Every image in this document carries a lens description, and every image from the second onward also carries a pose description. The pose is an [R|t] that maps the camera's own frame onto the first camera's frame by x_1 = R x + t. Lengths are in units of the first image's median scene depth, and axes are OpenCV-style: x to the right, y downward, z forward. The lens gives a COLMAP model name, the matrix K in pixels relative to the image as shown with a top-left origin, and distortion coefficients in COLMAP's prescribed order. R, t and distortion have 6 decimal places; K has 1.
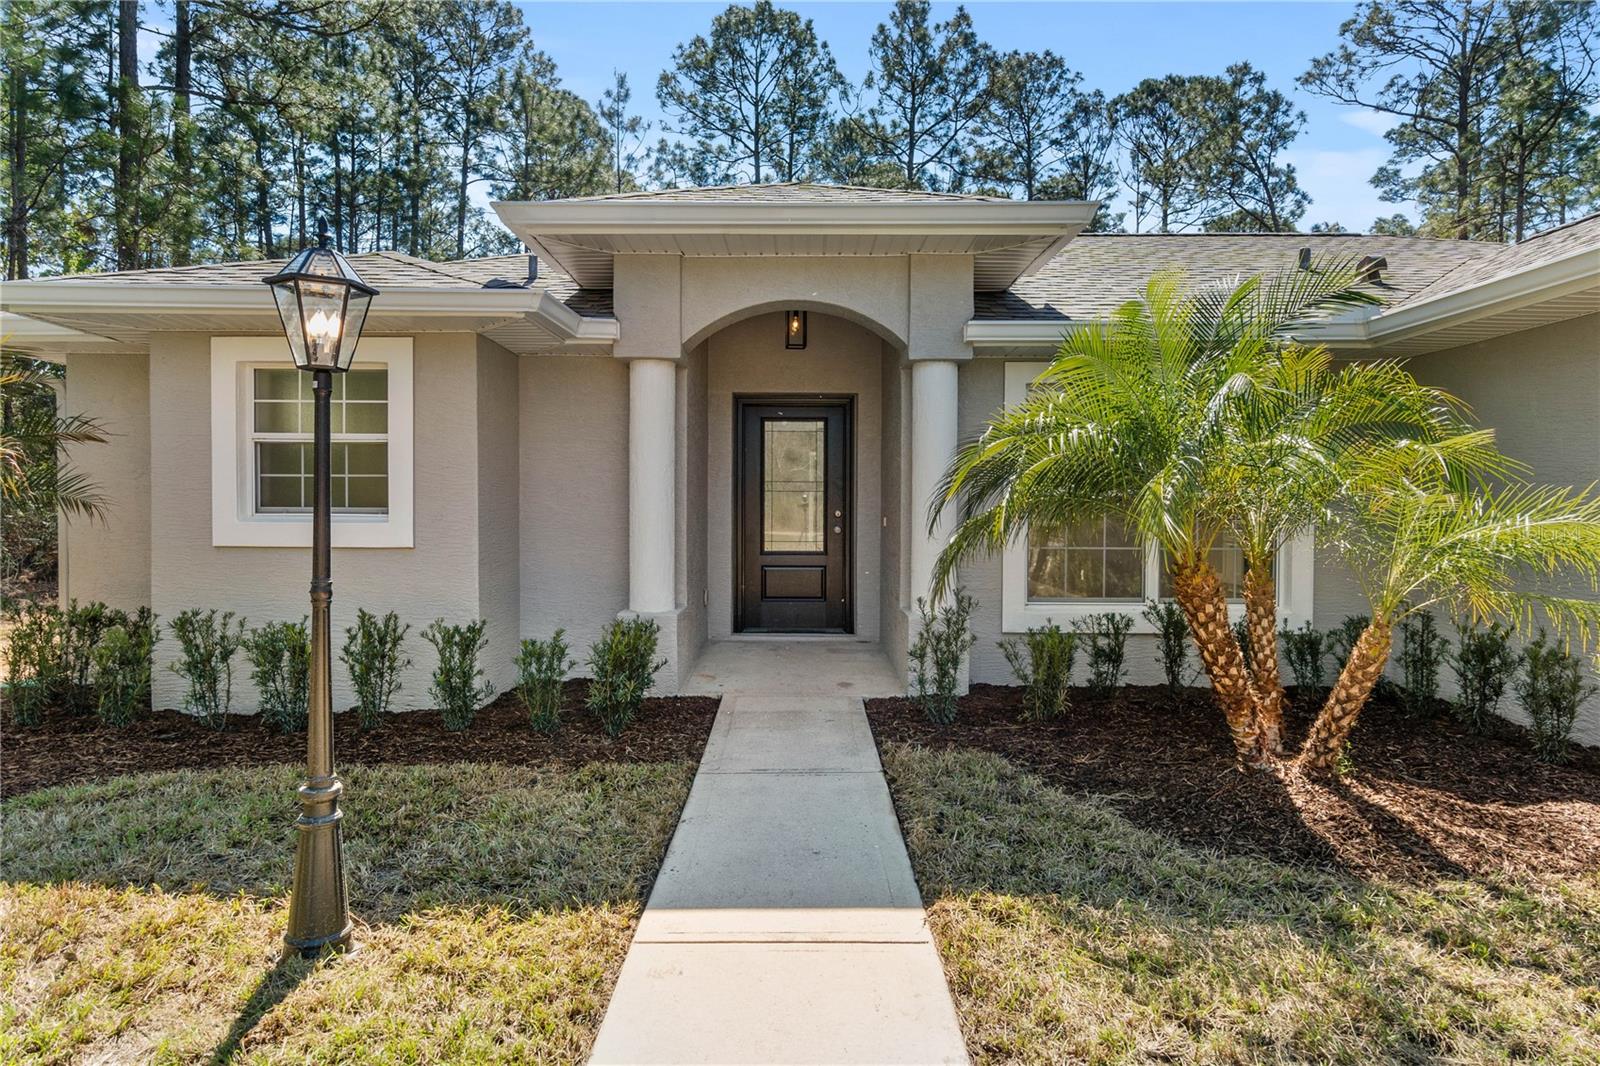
lens RADIAL K [[893.3, 0, 800.0], [0, 893.3, 533.0], [0, 0, 1]] dist [0.001388, 0.001055]
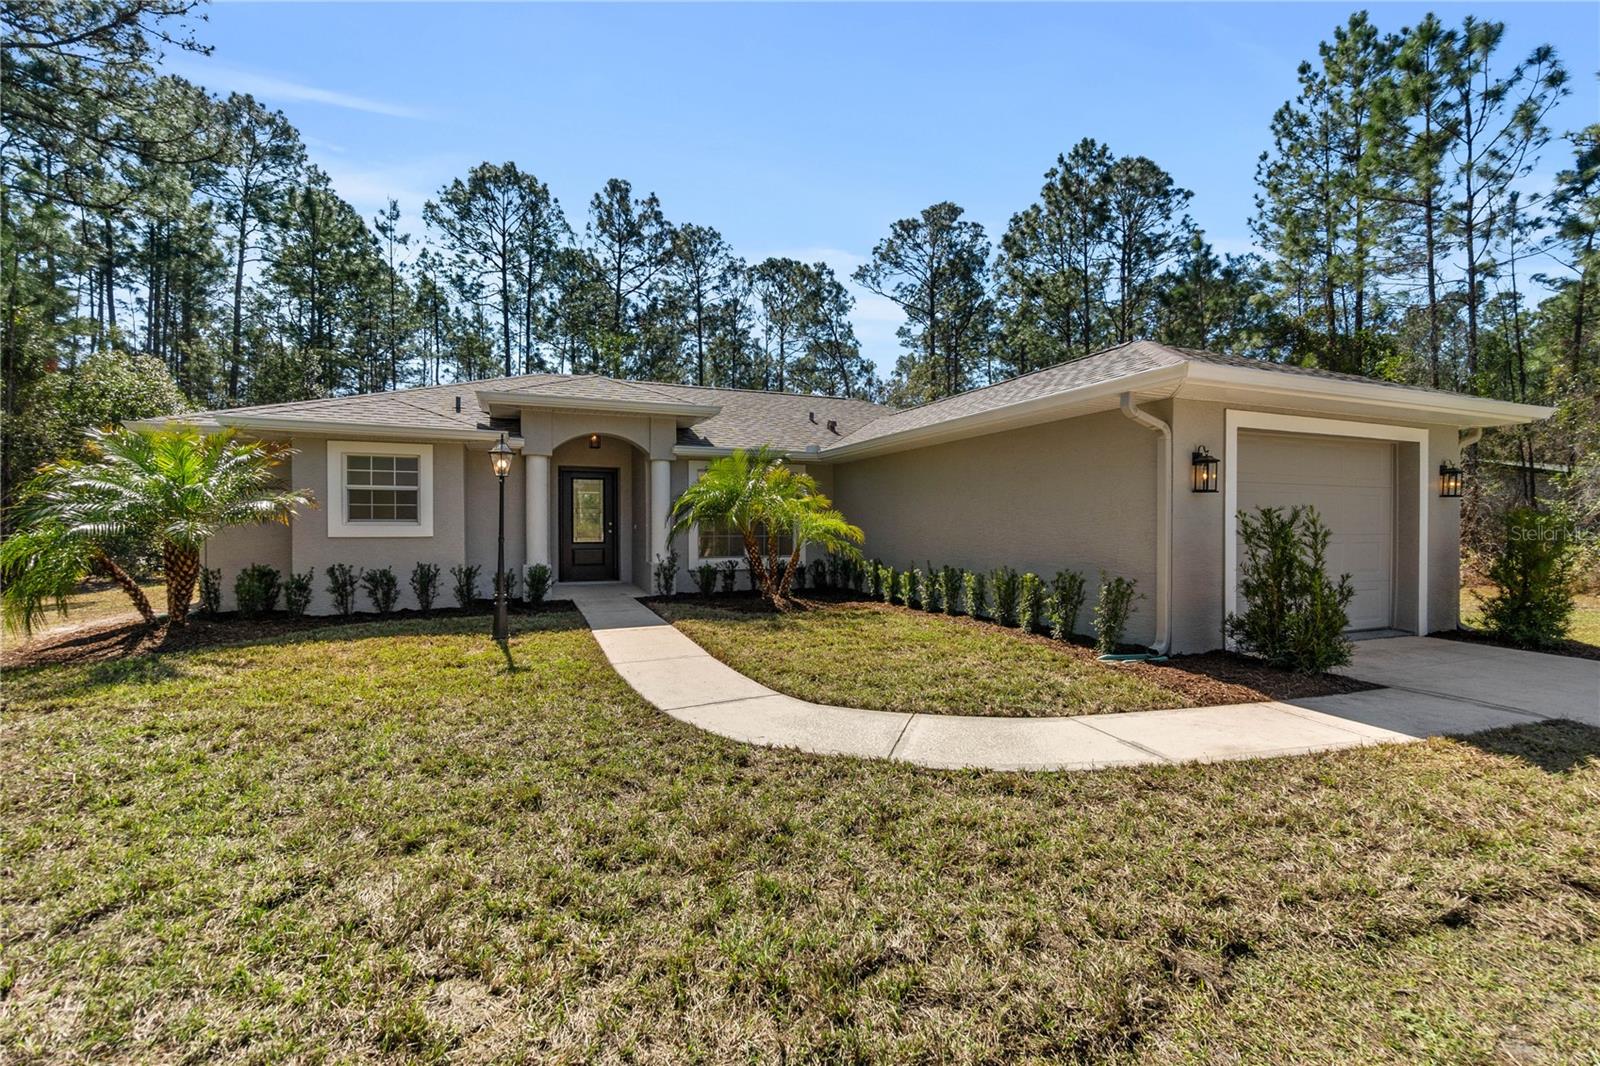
lens RADIAL K [[680.3, 0, 800.0], [0, 680.3, 533.0], [0, 0, 1]] dist [-0.000996, 0.000066]
pose [[0.923992, -0.009028, 0.382306, -0.032513], [0.017939, 0.999644, -0.019750, 0.008087], [-0.381992, 0.025107, 0.923825, -0.133851]]
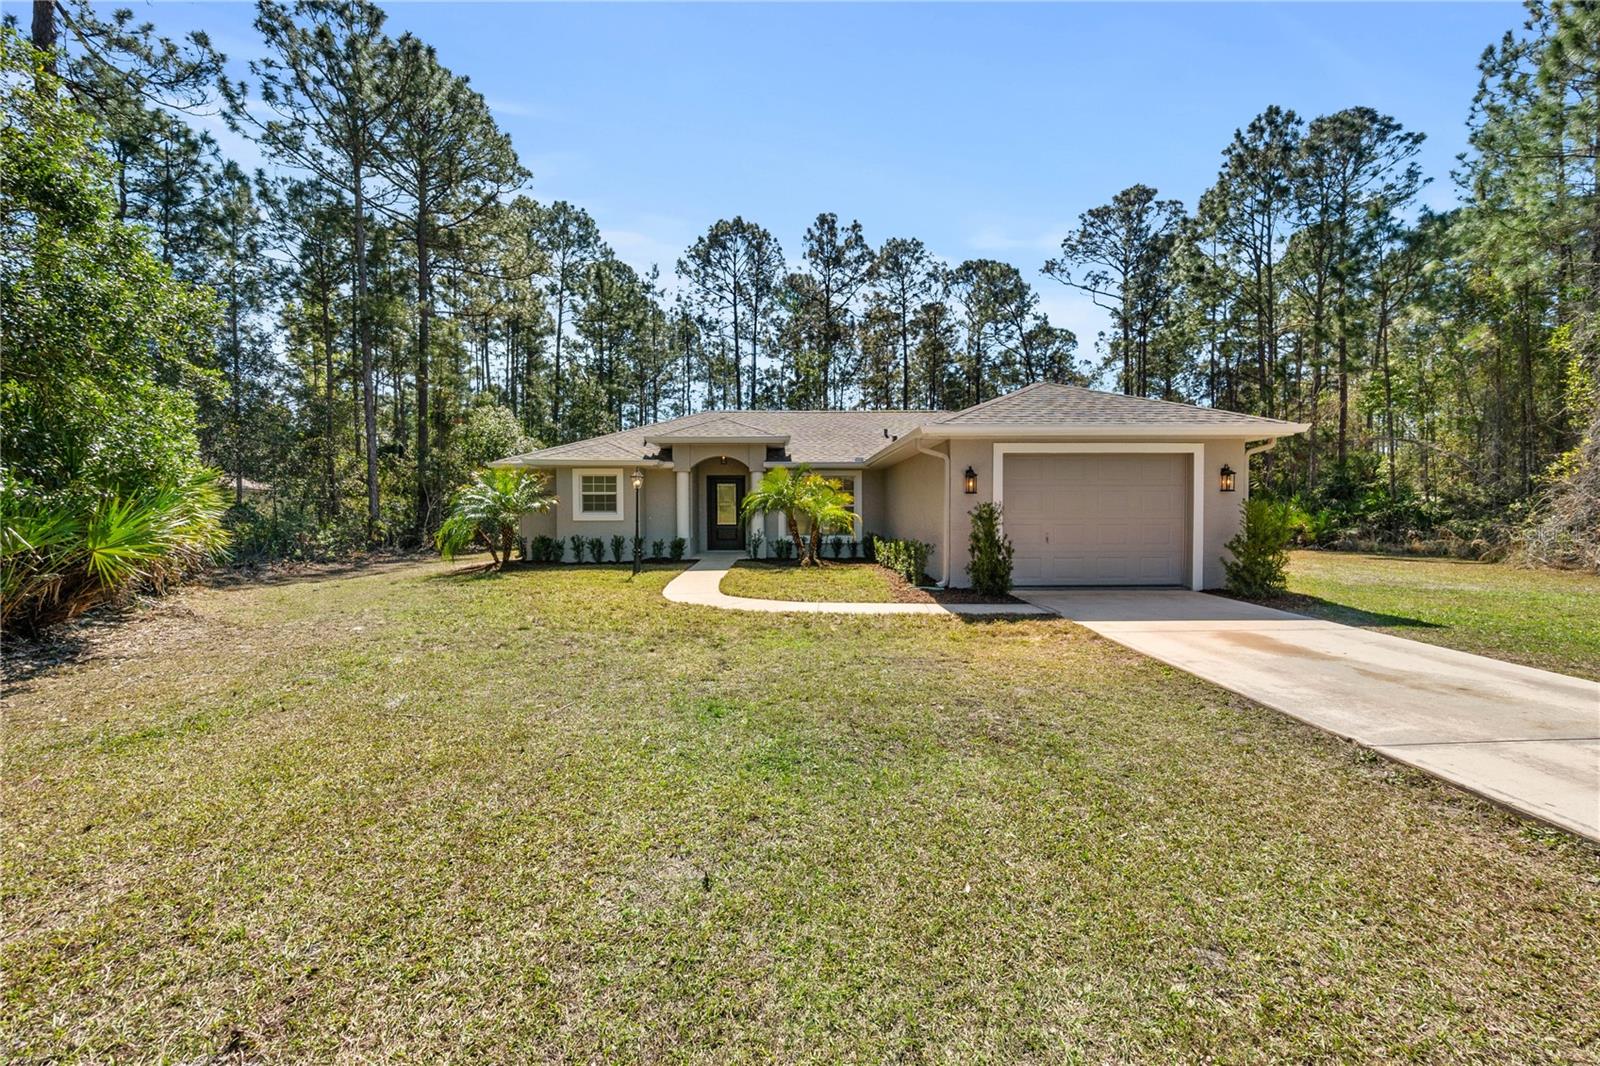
lens RADIAL K [[680.3, 0, 800.0], [0, 680.3, 533.0], [0, 0, 1]] dist [-0.000996, 0.000066]
pose [[0.999655, -0.009062, 0.024644, 0.039366], [0.009219, 0.999938, -0.006272, 0.013733], [-0.024586, 0.006497, 0.999677, -0.289174]]
